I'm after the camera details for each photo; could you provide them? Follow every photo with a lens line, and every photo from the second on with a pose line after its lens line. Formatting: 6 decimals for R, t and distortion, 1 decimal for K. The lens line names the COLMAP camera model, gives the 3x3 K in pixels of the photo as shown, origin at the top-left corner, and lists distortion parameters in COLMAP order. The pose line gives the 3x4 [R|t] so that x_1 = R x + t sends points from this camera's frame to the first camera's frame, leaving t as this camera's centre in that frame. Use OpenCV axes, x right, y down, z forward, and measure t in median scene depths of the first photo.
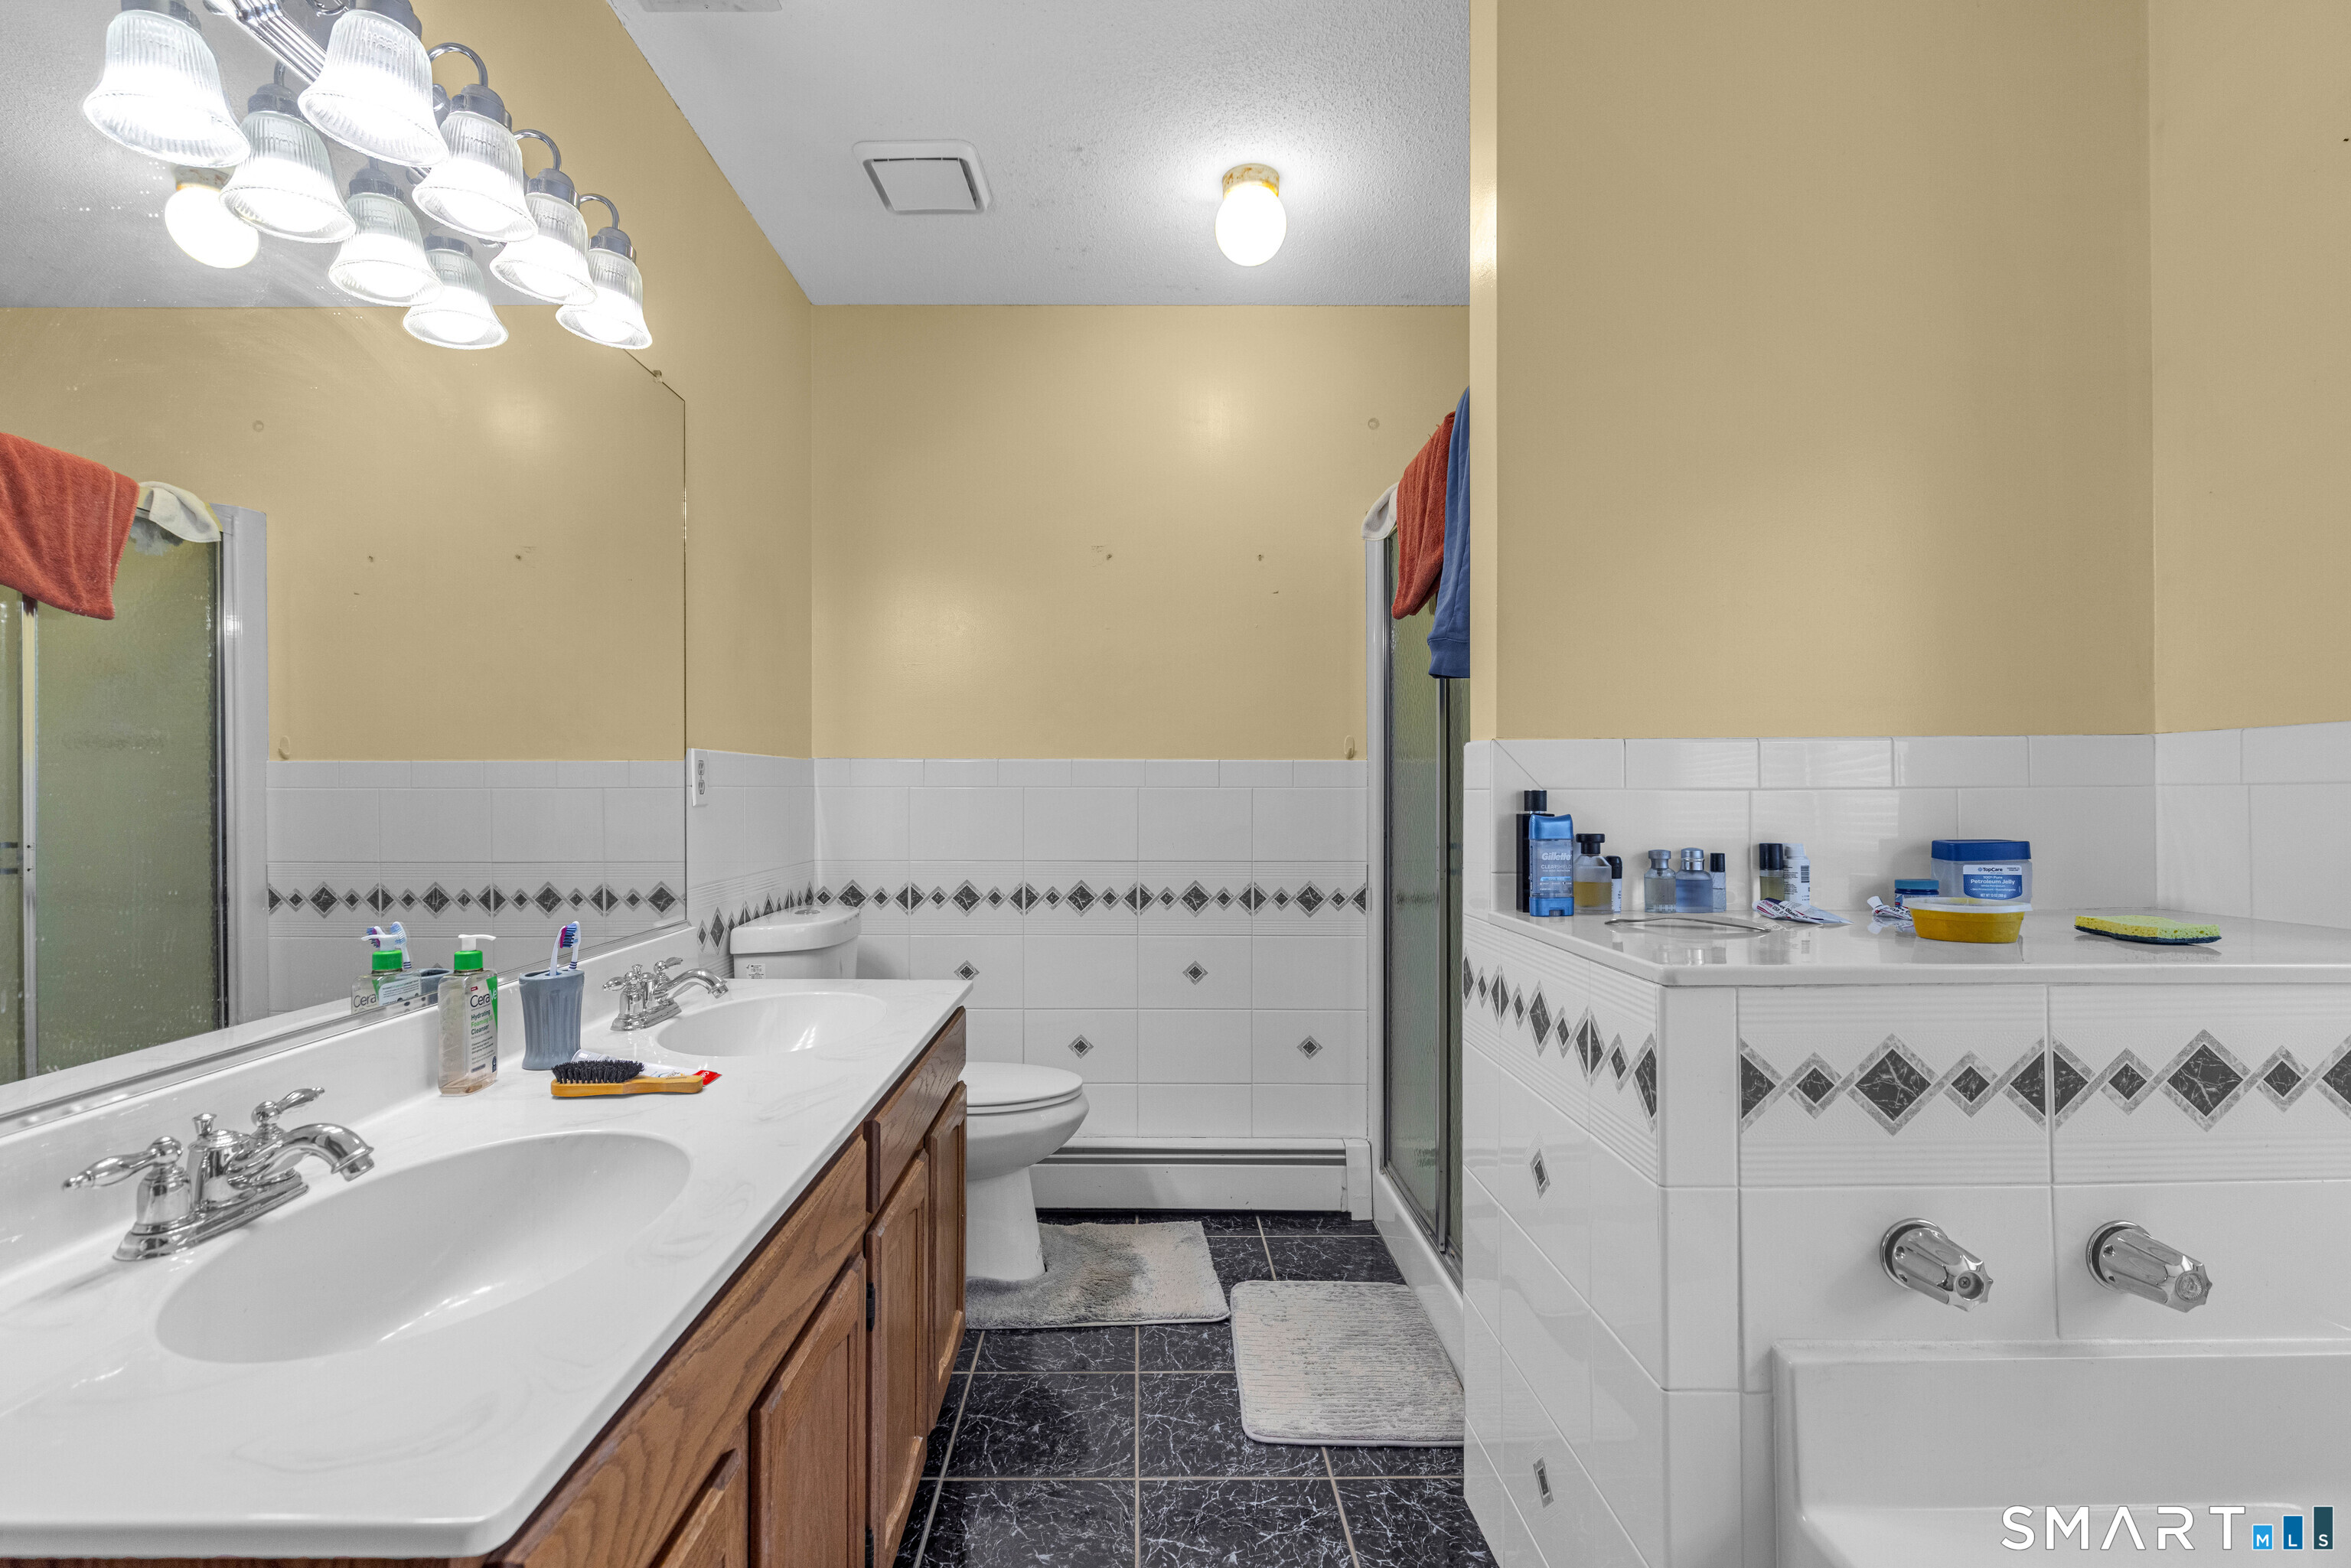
lens RADIAL K [[1041.3, 0, 1178.0], [0, 1041.3, 793.7], [0, 0, 1]] dist [-0.000549, -0.000271]
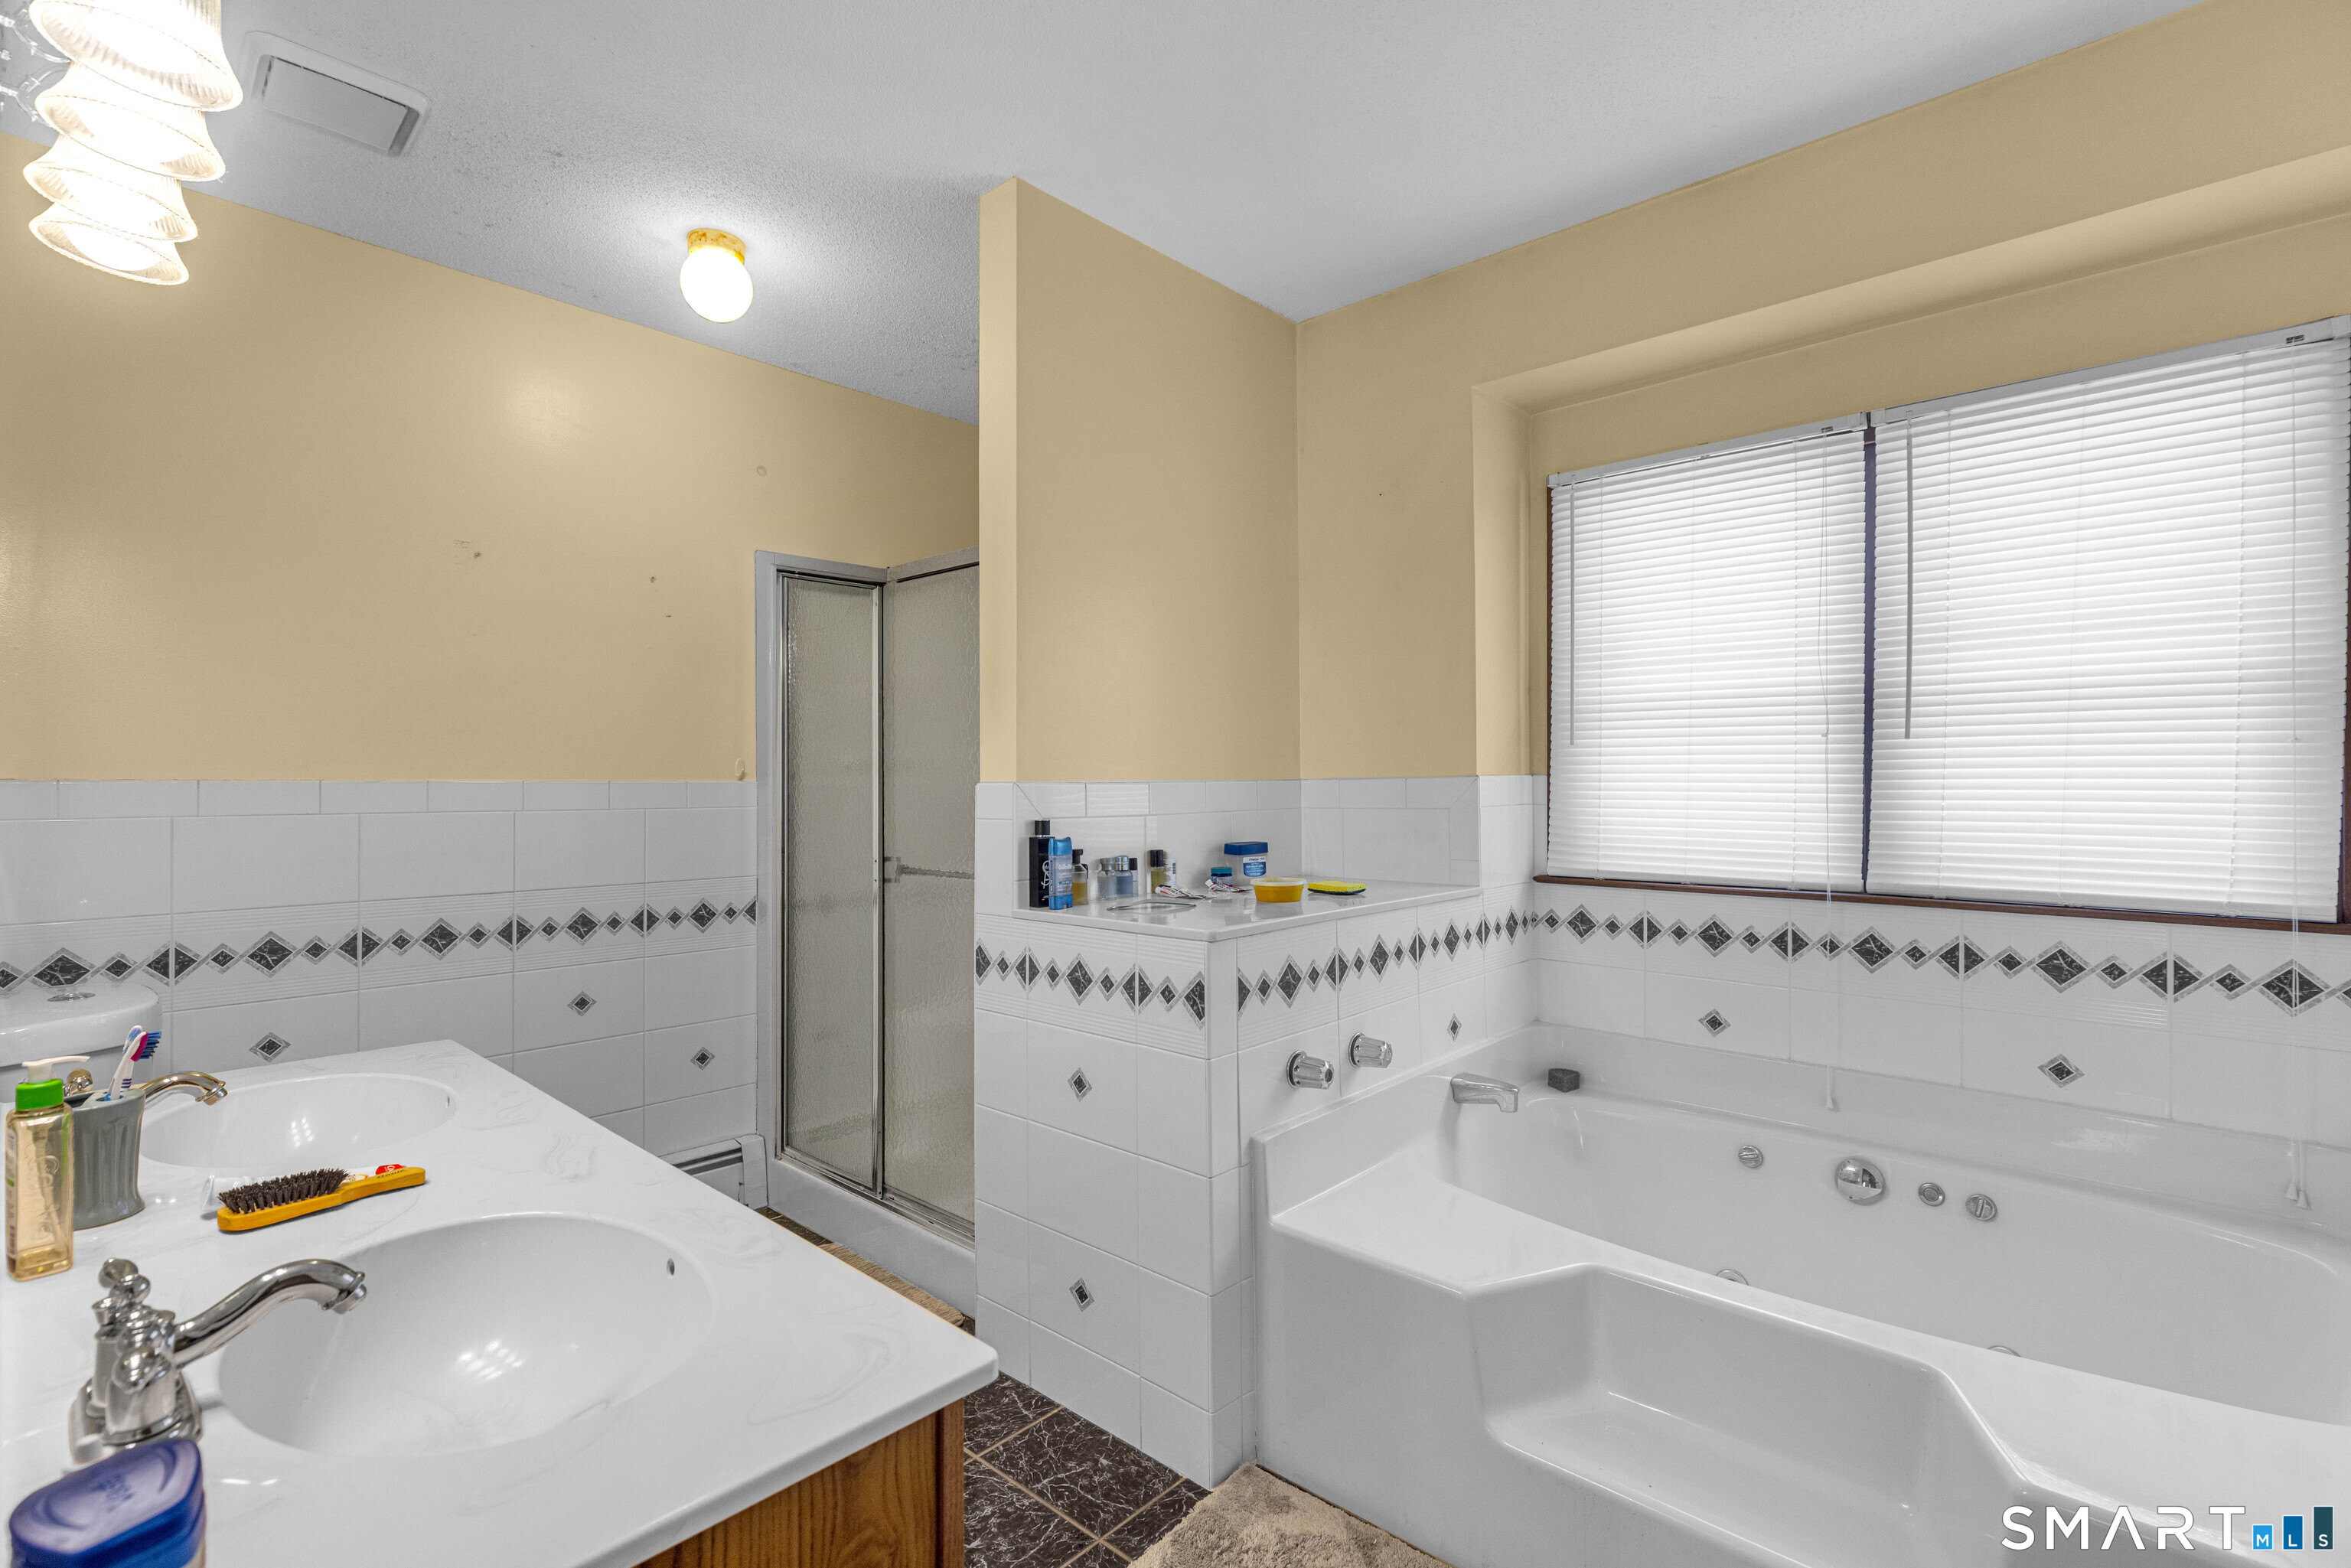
lens RADIAL K [[1041.3, 0, 1160.6], [0, 1041.3, 780.0], [0, 0, 1]] dist [-0.000549, -0.000271]
pose [[0.689569, 0.000309, 0.724219, -0.573446], [0.003177, 0.999989, -0.003452, -0.052828], [-0.724213, 0.004681, 0.689561, -0.086307]]
